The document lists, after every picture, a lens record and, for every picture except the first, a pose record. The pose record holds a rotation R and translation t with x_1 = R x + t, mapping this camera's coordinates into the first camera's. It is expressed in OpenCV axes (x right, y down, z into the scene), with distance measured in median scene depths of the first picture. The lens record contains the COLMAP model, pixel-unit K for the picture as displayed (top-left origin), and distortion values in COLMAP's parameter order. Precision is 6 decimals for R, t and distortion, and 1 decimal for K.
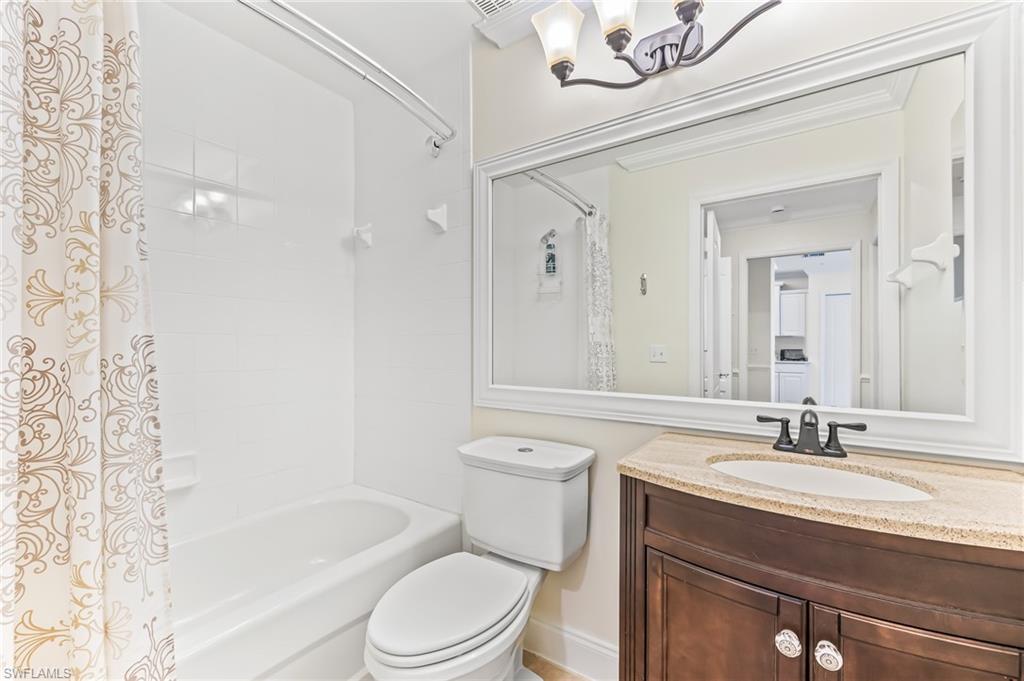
lens RADIAL K [[430.1, 0, 512.7], [0, 430.1, 335.9], [0, 0, 1]] dist [-0.004160, -0.000330]
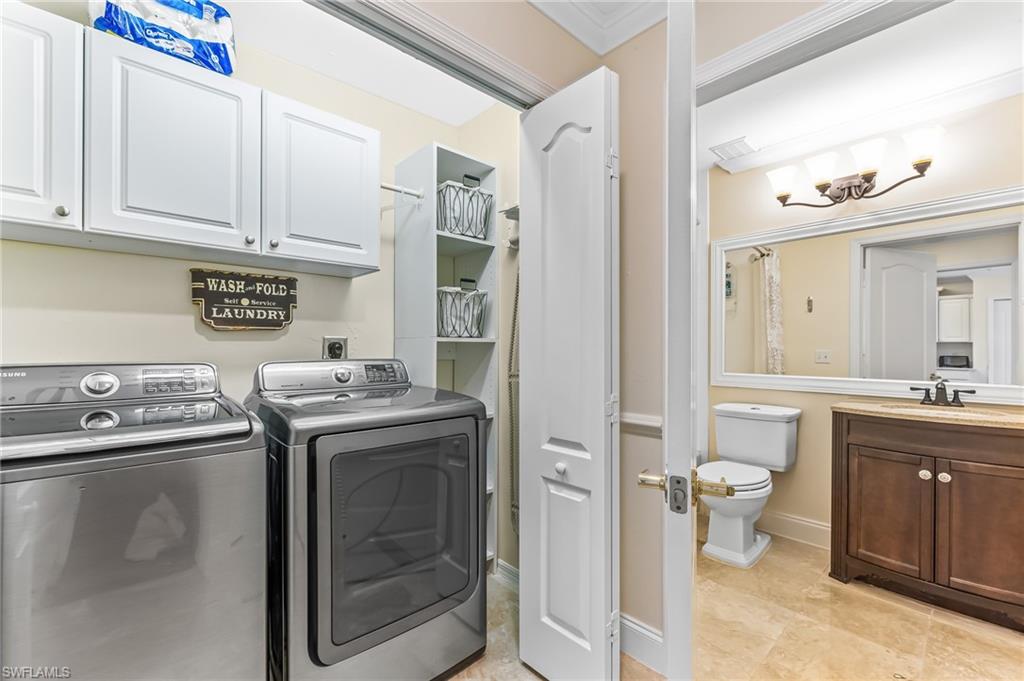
lens RADIAL K [[430.1, 0, 509.6], [0, 430.1, 340.5], [0, 0, 1]] dist [-0.004160, -0.000330]
pose [[0.972308, 0.001275, -0.233702, -0.628853], [-0.001228, 0.999999, 0.000344, -0.016675], [0.233702, -0.000047, 0.972308, -1.111568]]
